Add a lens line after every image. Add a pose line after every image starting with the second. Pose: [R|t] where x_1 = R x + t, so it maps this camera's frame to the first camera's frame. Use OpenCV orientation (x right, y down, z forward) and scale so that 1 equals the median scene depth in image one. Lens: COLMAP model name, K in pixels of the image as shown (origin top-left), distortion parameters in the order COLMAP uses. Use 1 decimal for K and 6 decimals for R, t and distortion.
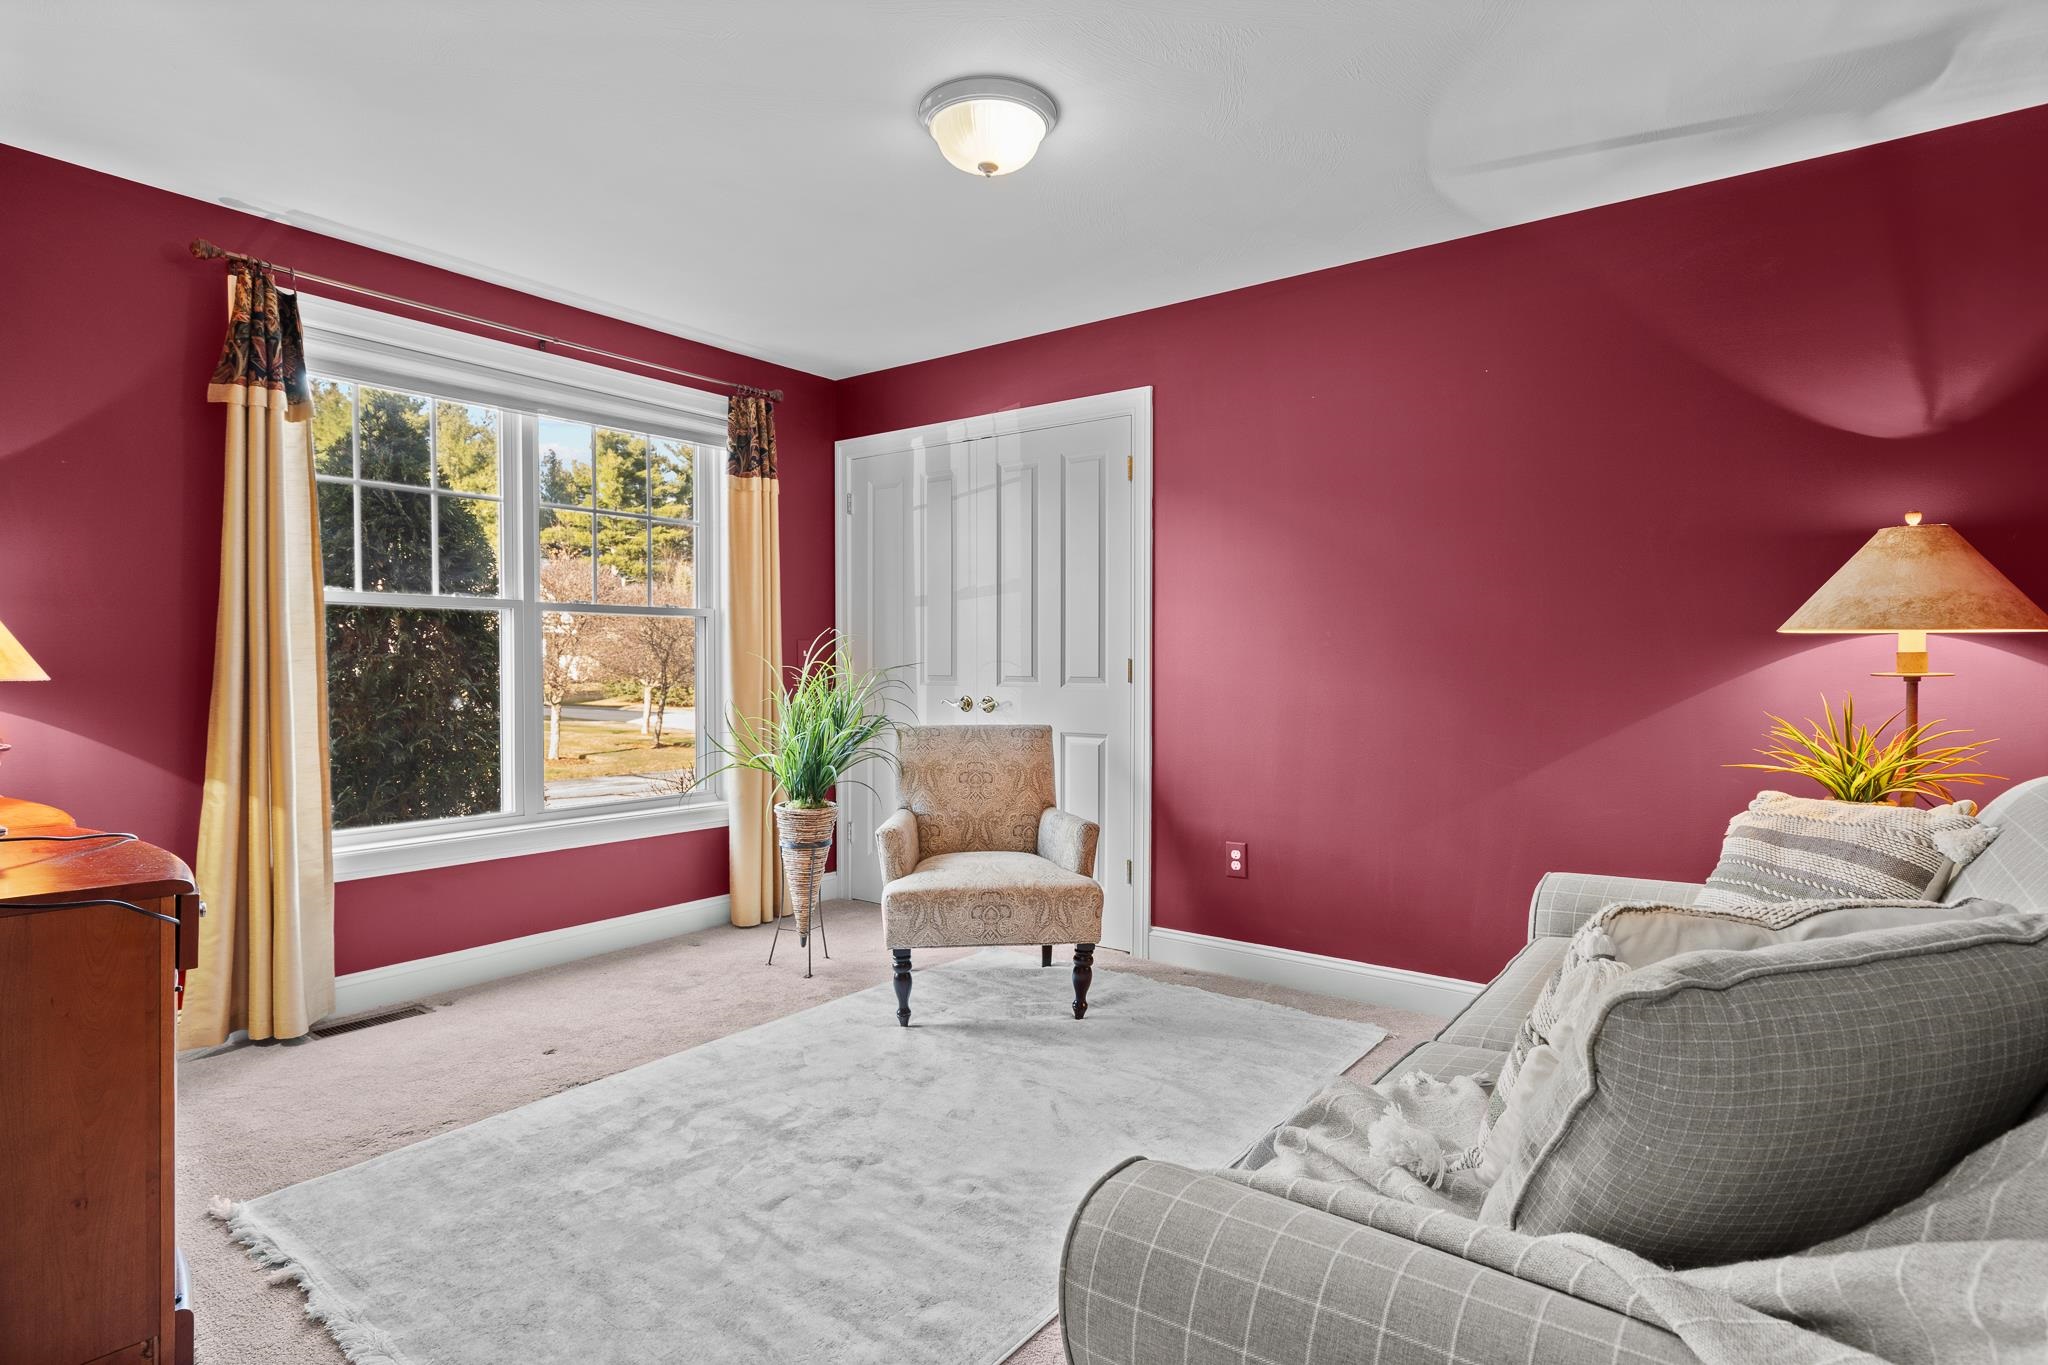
lens RADIAL K [[1044.7, 0, 1015.9], [0, 1044.7, 688.2], [0, 0, 1]] dist [0.004148, -0.001220]
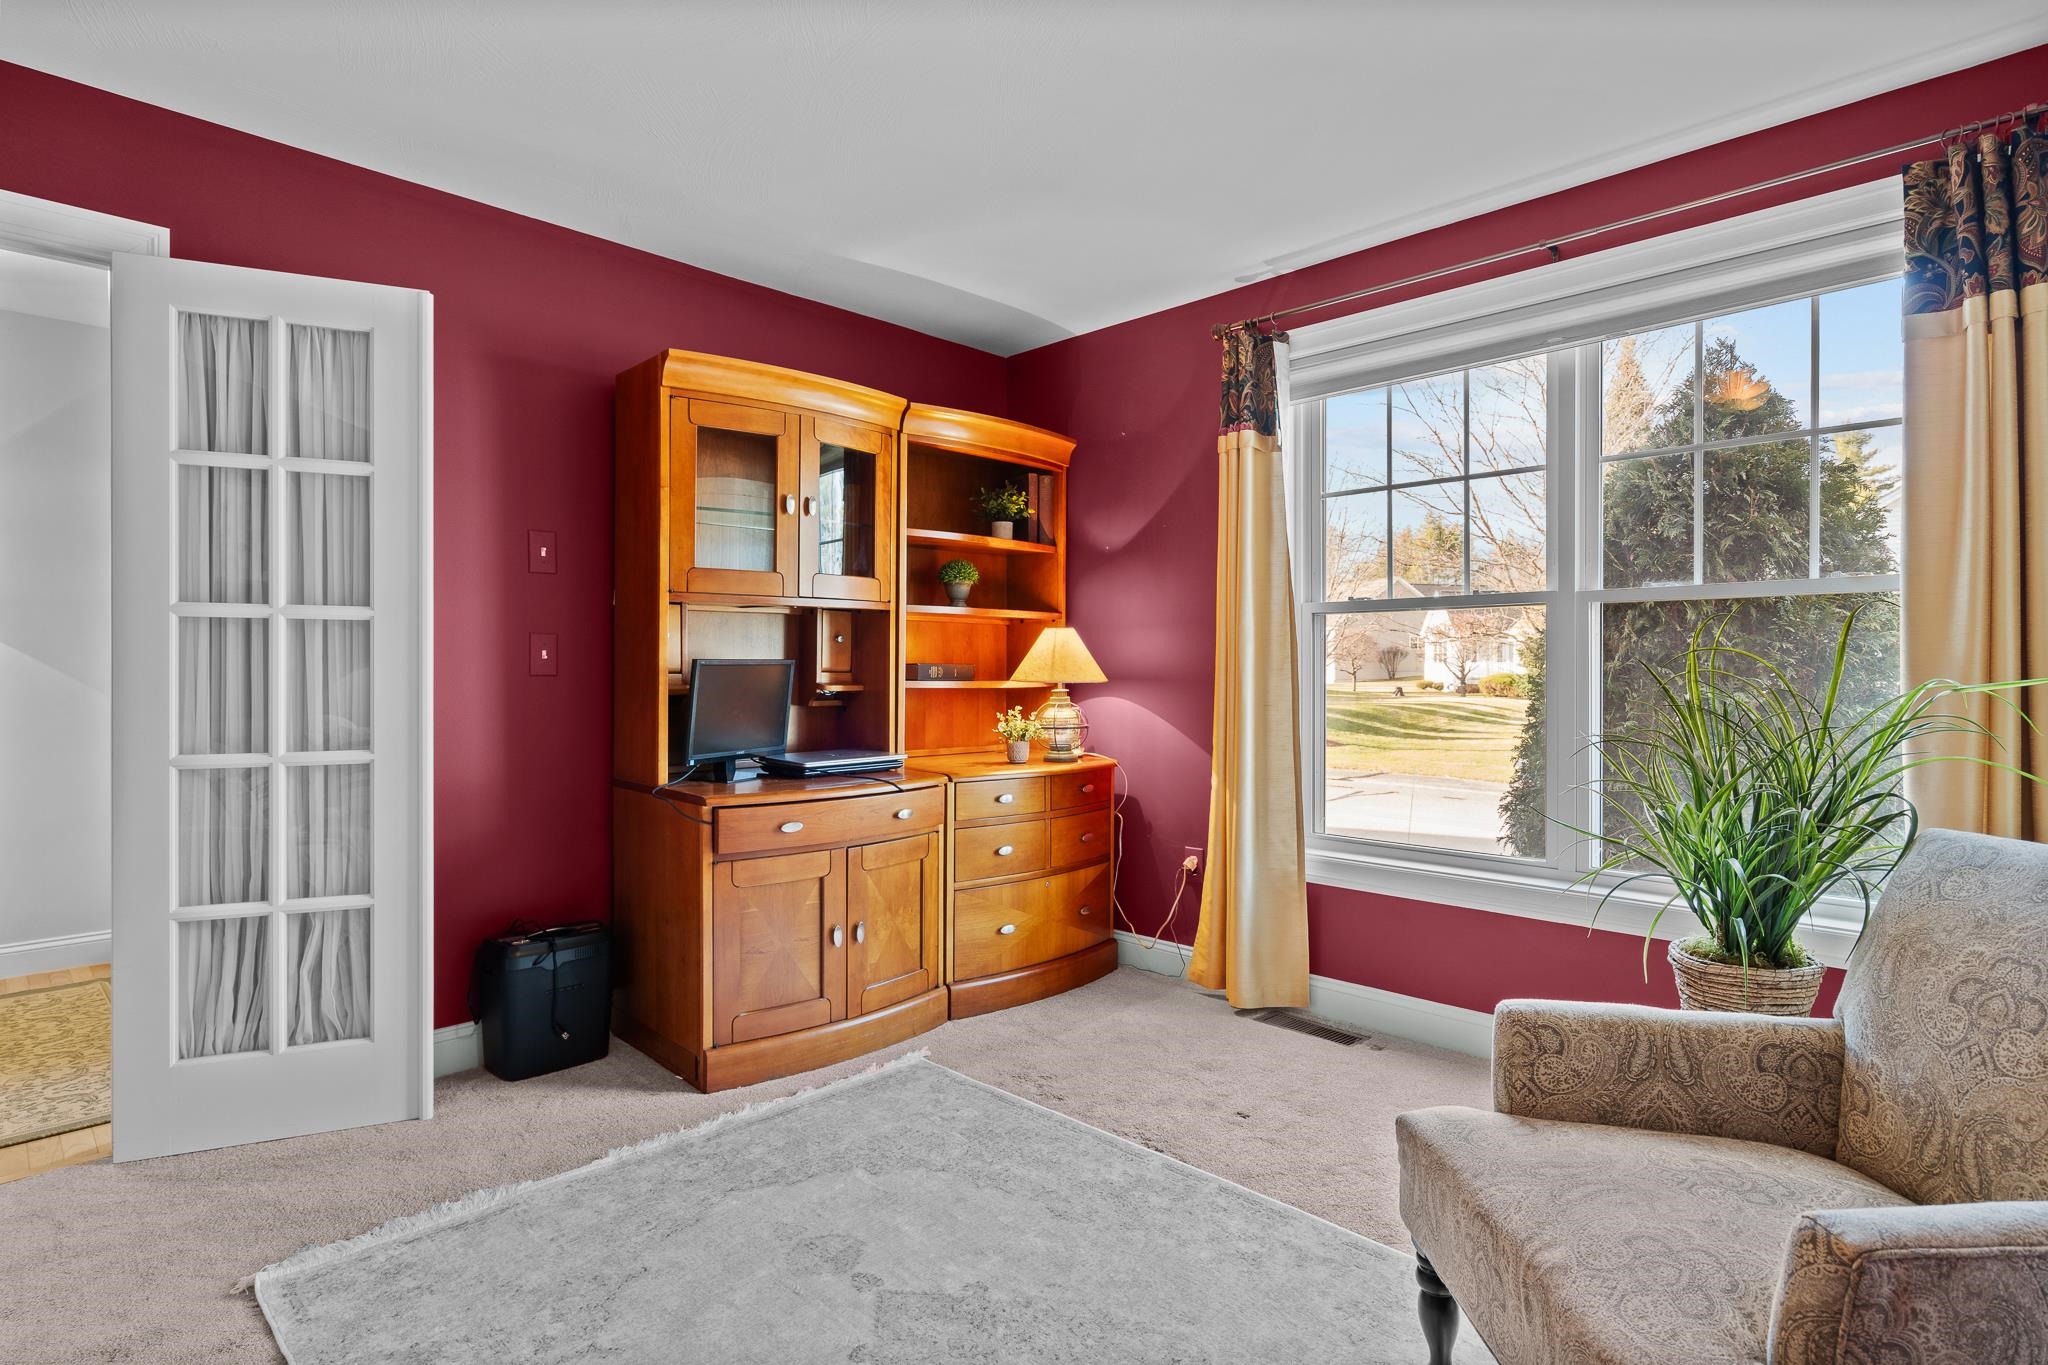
lens RADIAL K [[1044.7, 0, 1005.7], [0, 1044.7, 666.2], [0, 0, 1]] dist [0.004148, -0.001220]
pose [[-0.124020, 0.004194, -0.992271, 0.351916], [-0.015143, 0.999867, 0.006119, -0.026178], [0.992164, 0.015785, -0.123940, 0.700699]]
